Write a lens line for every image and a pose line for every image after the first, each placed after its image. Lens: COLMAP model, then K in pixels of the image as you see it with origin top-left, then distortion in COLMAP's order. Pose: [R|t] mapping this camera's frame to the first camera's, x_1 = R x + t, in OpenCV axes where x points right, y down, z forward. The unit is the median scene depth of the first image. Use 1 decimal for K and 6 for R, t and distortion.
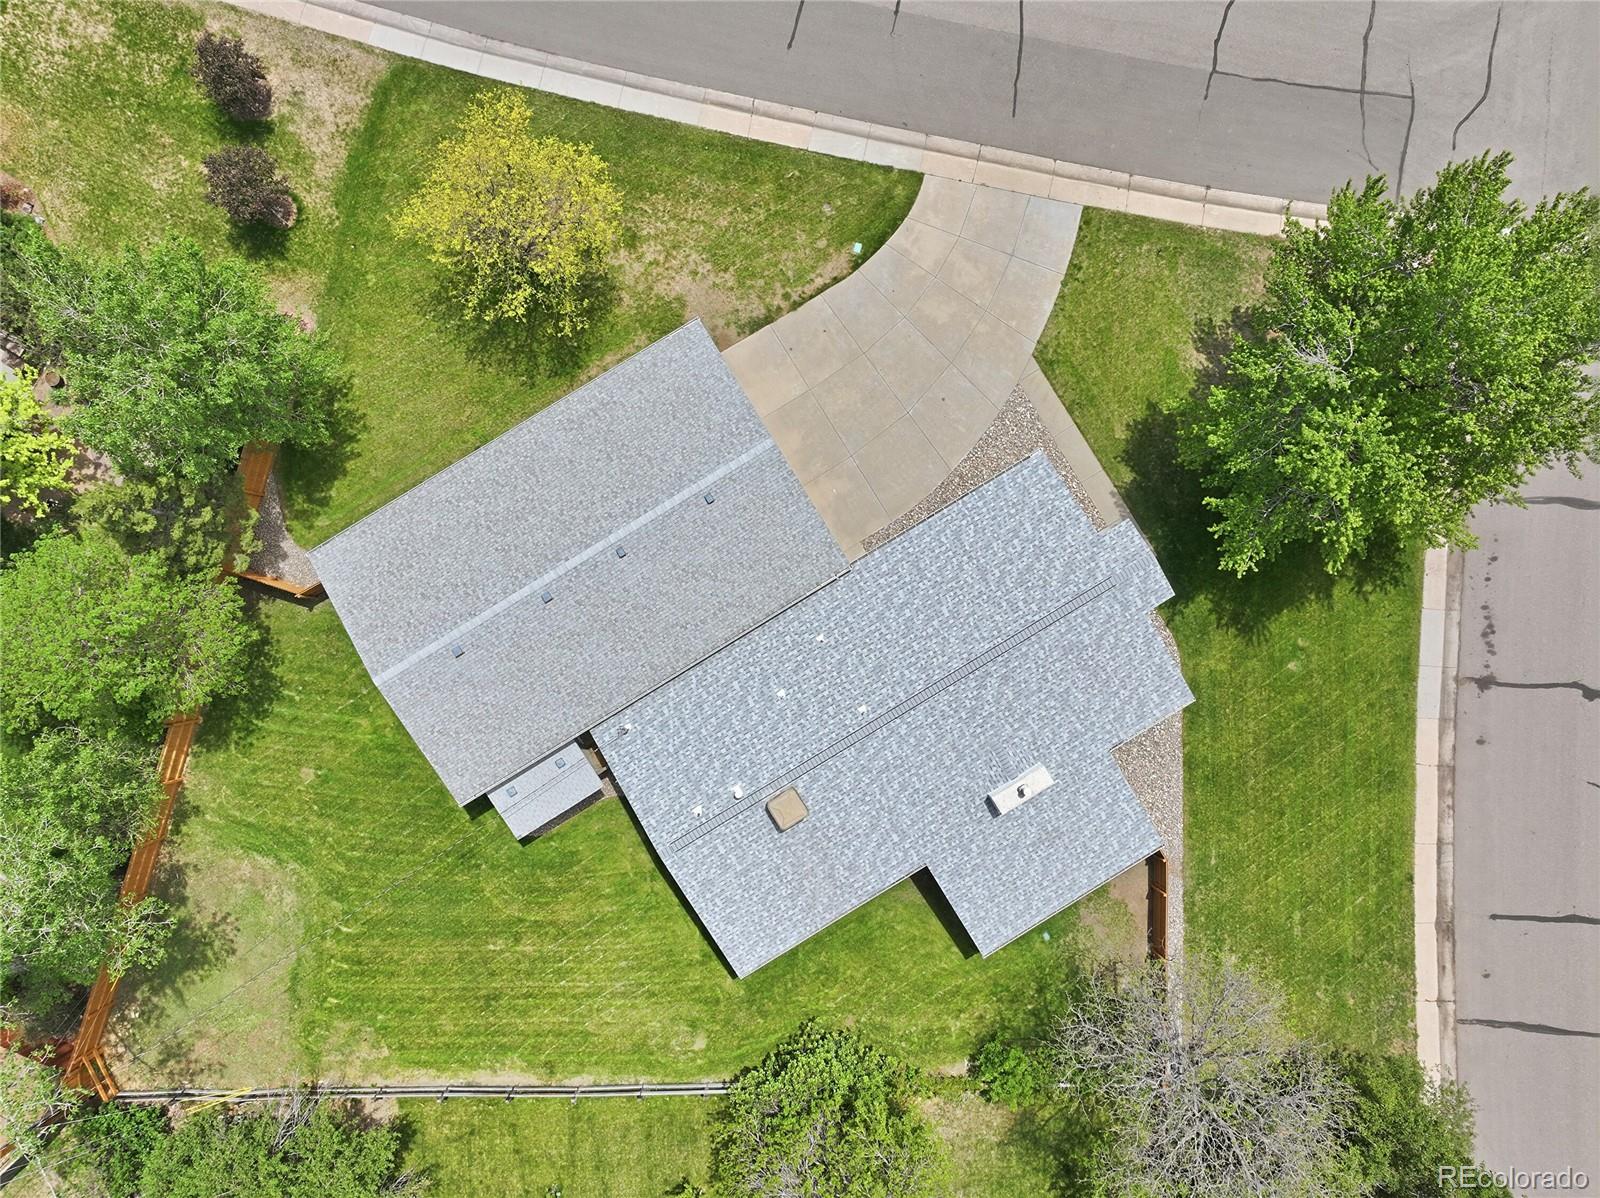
lens RADIAL K [[1122.3, 0, 800.0], [0, 1122.3, 599.0], [0, 0, 1]] dist [-0.001937, 0.032594]
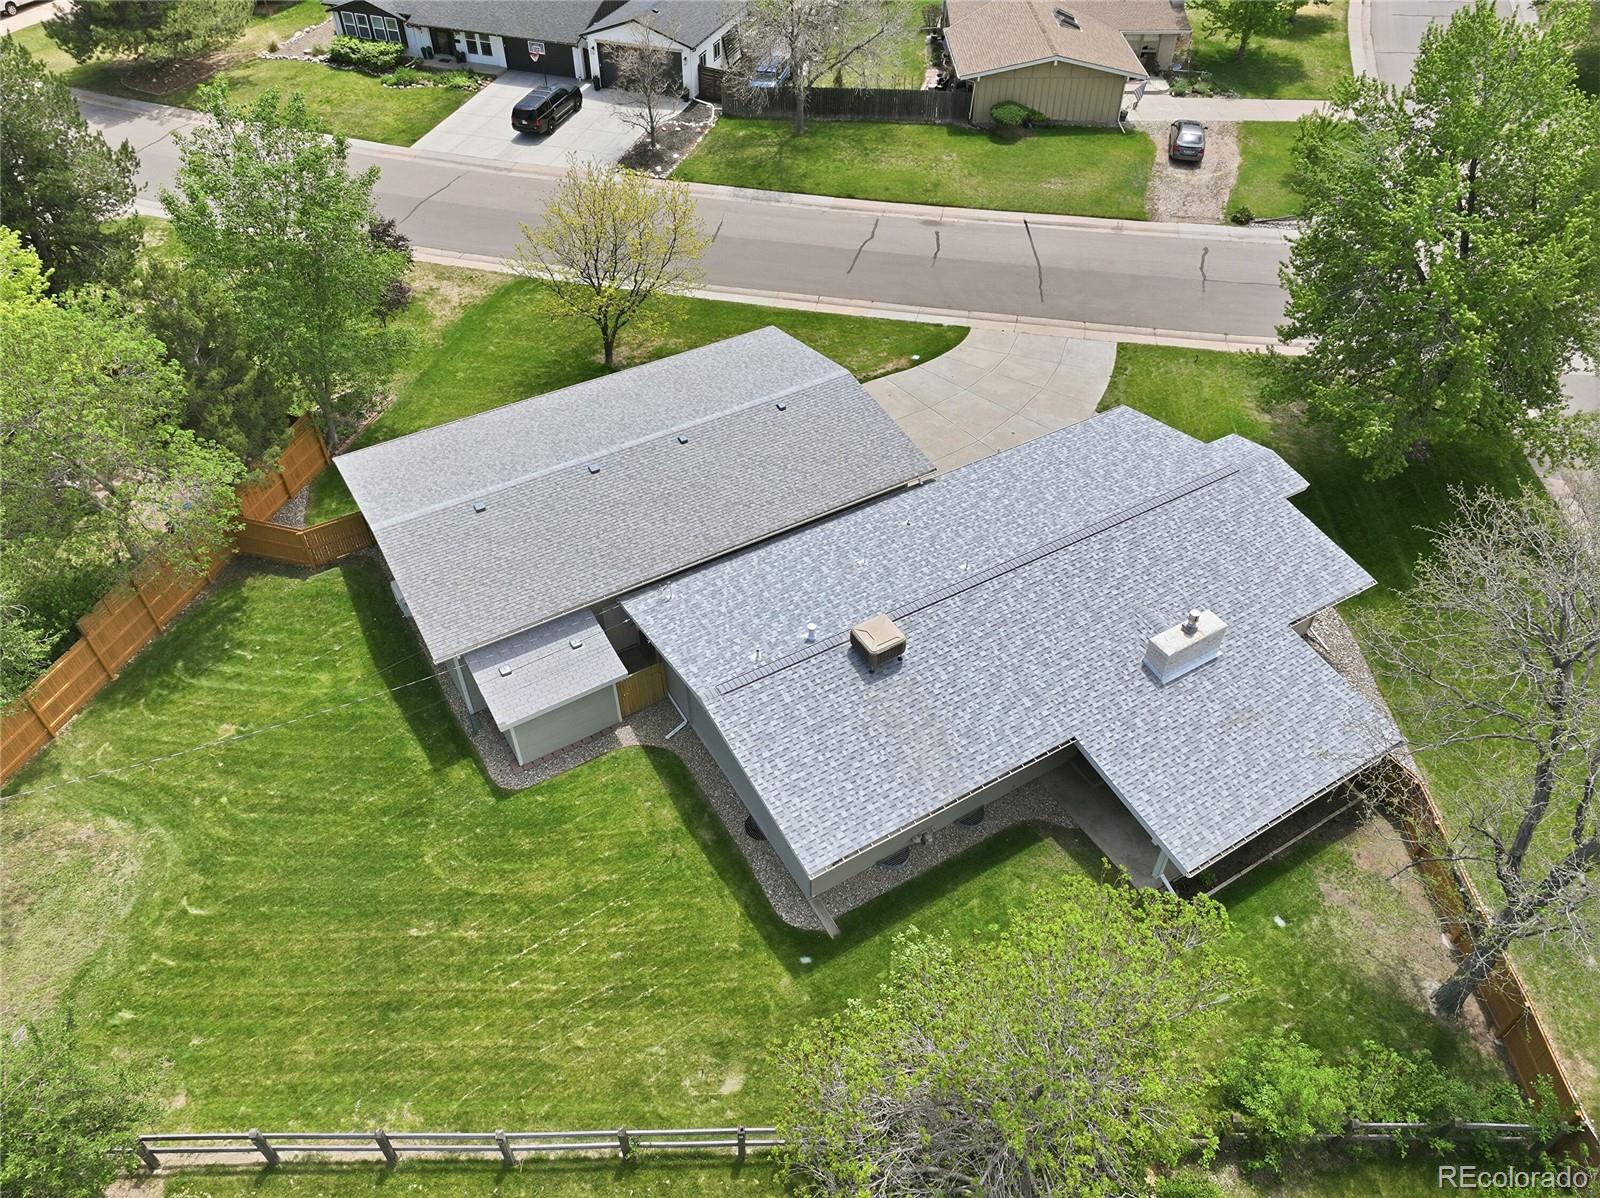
lens RADIAL K [[1122.3, 0, 800.0], [0, 1122.3, 599.0], [0, 0, 1]] dist [-0.001937, 0.032594]
pose [[0.999946, 0.008891, -0.005353, -0.053348], [-0.010035, 0.696611, -0.717379, 0.635980], [-0.002649, 0.717394, 0.696662, 0.418654]]
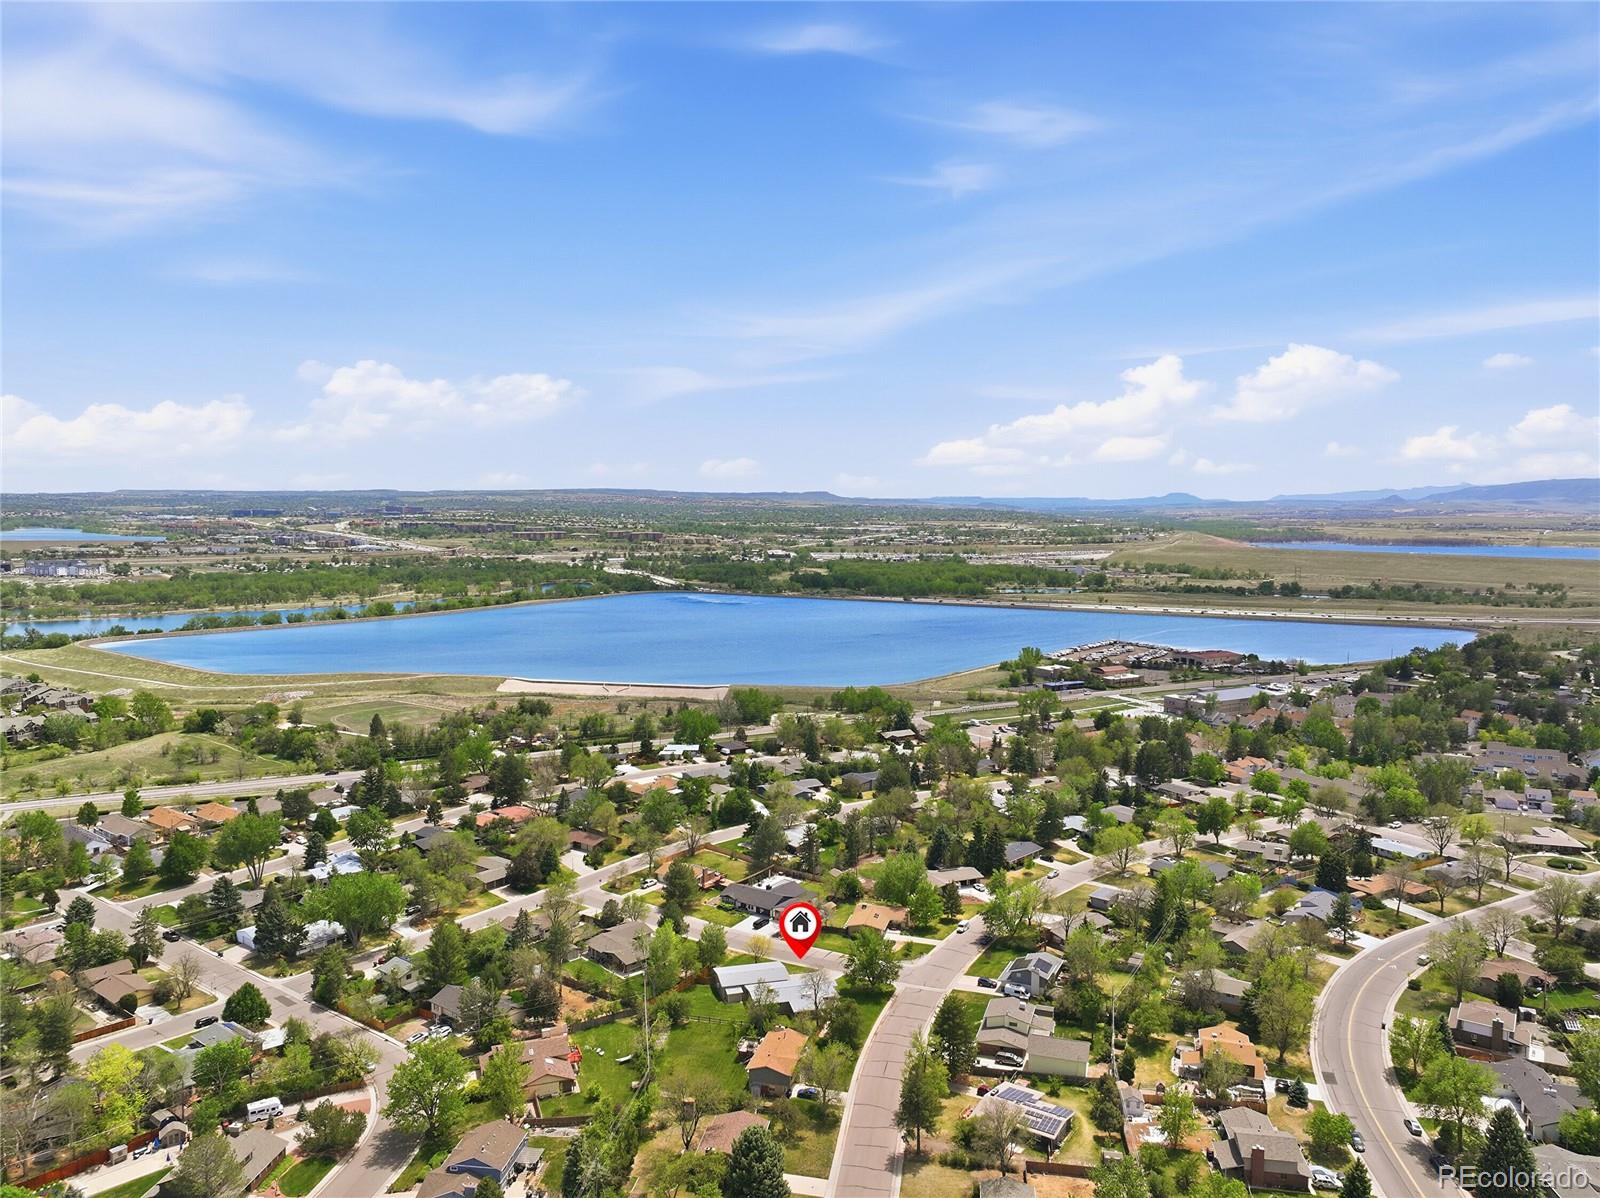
lens RADIAL K [[1122.3, 0, 800.0], [0, 1122.3, 599.0], [0, 0, 1]] dist [-0.001937, 0.032594]
pose [[0.962614, 0.022959, -0.269901, 1.674127], [-0.270868, 0.089394, -0.958457, 5.566180], [0.002122, 0.995732, 0.092271, -1.661036]]
